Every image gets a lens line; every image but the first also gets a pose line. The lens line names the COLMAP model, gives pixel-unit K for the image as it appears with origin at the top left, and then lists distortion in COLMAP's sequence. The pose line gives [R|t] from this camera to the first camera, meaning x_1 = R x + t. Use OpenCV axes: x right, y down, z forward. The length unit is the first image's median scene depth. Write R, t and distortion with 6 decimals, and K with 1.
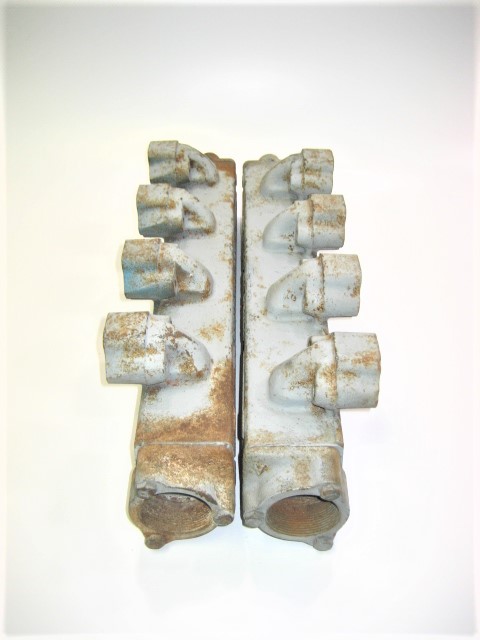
lens RADIAL K [[666.2, 0, 238.8], [0, 666.2, 308.1], [0, 0, 1]] dist [-0.163908, 0.161254]
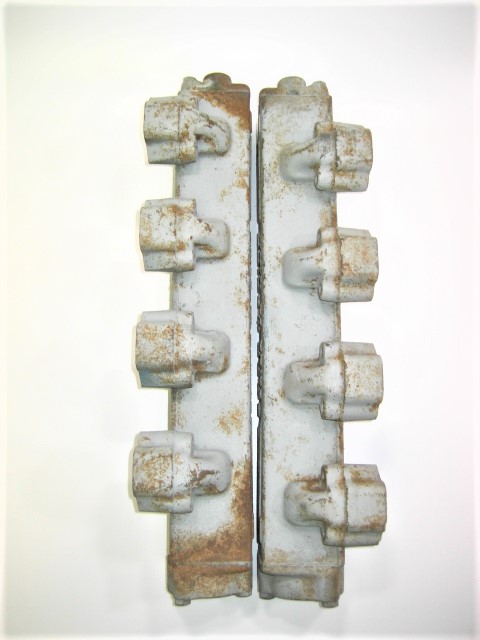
lens RADIAL K [[666.2, 0, 238.8], [0, 666.2, 308.1], [0, 0, 1]] dist [-0.163908, 0.161254]
pose [[0.999893, 0.002235, 0.014449, -0.047213], [-0.010830, 0.777112, 0.629269, -0.817570], [-0.009822, -0.629358, 0.777054, 0.341160]]
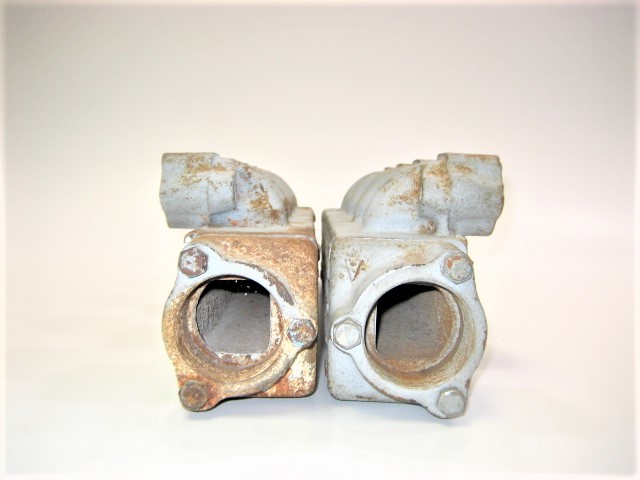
lens RADIAL K [[666.2, 0, 320.0], [0, 666.2, 240.0], [0, 0, 1]] dist [-0.163908, 0.161254]
pose [[0.999386, 0.031586, 0.015157, -0.015858], [-0.017677, 0.828125, -0.560265, 0.568405], [-0.030248, 0.559654, 0.828174, 0.351244]]
